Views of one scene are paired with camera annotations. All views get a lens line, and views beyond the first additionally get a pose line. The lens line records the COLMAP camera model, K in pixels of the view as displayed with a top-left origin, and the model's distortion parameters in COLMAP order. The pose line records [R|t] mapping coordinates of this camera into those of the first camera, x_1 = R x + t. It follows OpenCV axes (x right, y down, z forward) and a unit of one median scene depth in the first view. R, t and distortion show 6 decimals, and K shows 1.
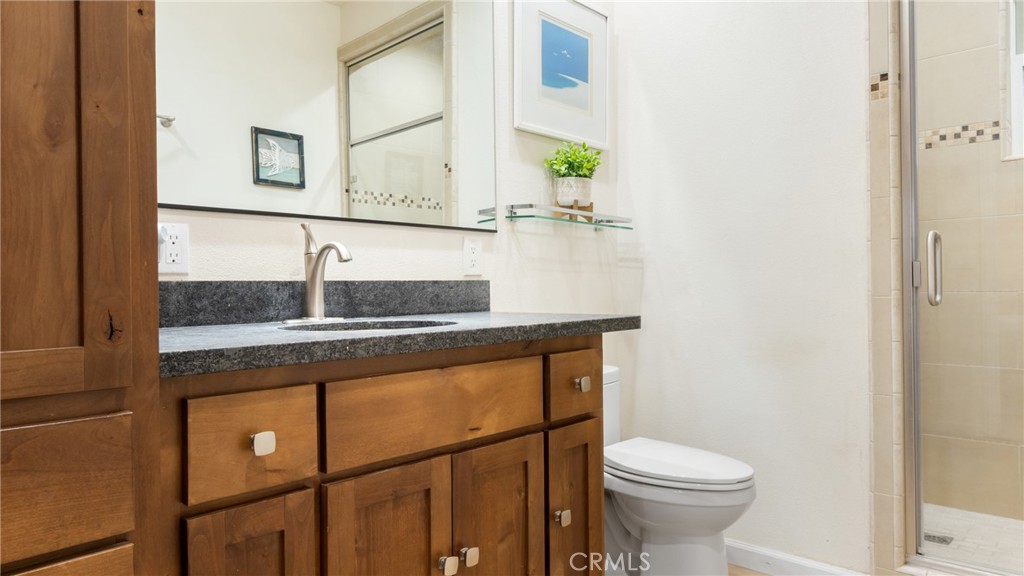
lens RADIAL K [[654.4, 0, 514.7], [0, 654.4, 282.5], [0, 0, 1]] dist [-0.007049, 0.000173]
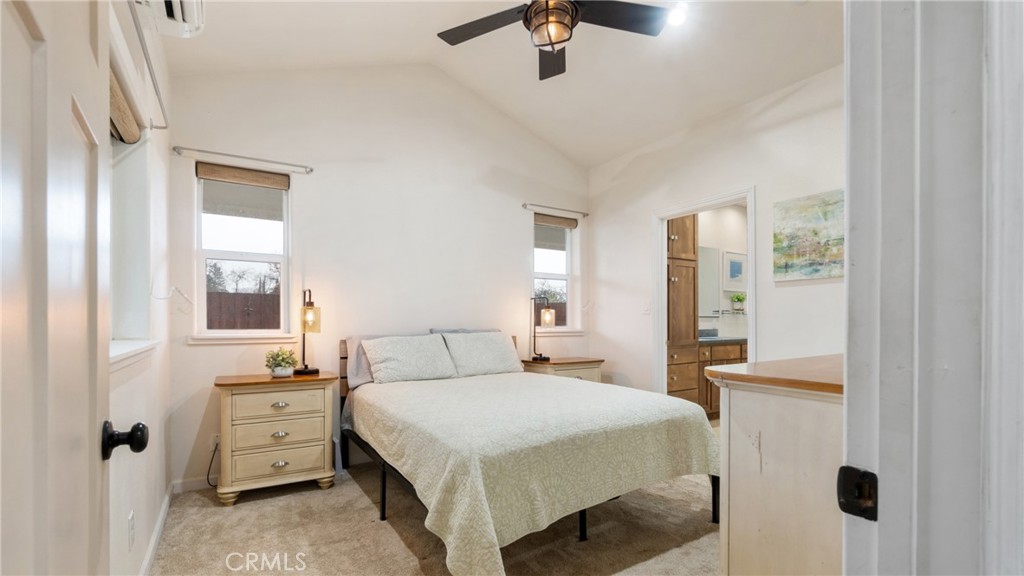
lens RADIAL K [[454.9, 0, 509.7], [0, 454.9, 317.0], [0, 0, 1]] dist [0.002607, 0.000315]
pose [[0.965022, 0.008844, -0.262018, -0.633141], [-0.008509, 0.999961, 0.002410, -0.085517], [0.262029, -0.000096, 0.965060, -2.414856]]
